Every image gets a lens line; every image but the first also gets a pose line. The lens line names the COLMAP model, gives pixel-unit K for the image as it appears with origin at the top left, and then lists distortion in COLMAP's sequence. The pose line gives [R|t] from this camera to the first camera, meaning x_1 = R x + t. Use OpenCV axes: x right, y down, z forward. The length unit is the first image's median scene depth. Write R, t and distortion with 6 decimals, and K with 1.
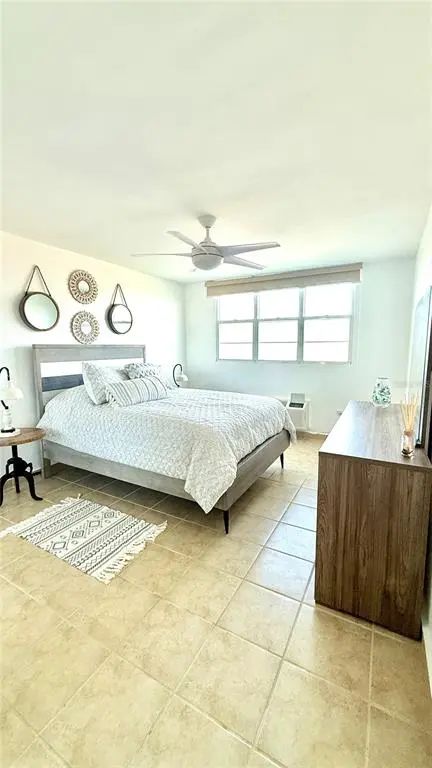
lens RADIAL K [[306.5, 0, 221.5], [0, 306.5, 383.1], [0, 0, 1]] dist [0.001431, 0.000165]
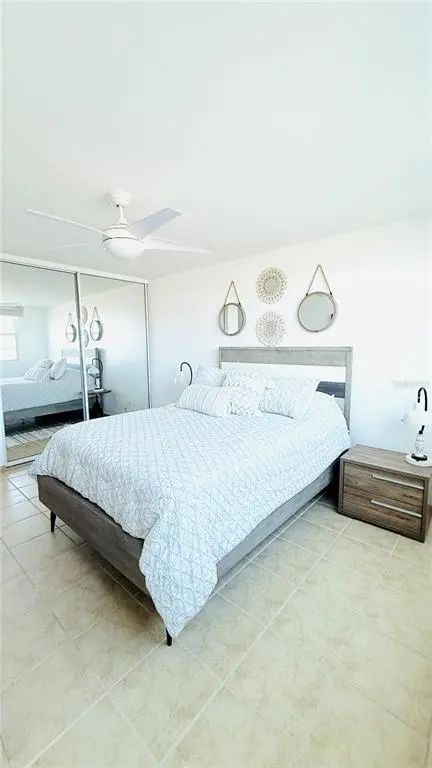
lens RADIAL K [[306.5, 0, 221.5], [0, 306.5, 383.1], [0, 0, 1]] dist [0.001431, 0.000165]
pose [[-0.218837, 0.121227, -0.968202, 0.505651], [-0.104824, 0.983589, 0.146846, -0.137643], [0.970115, 0.133626, -0.202539, 1.056469]]
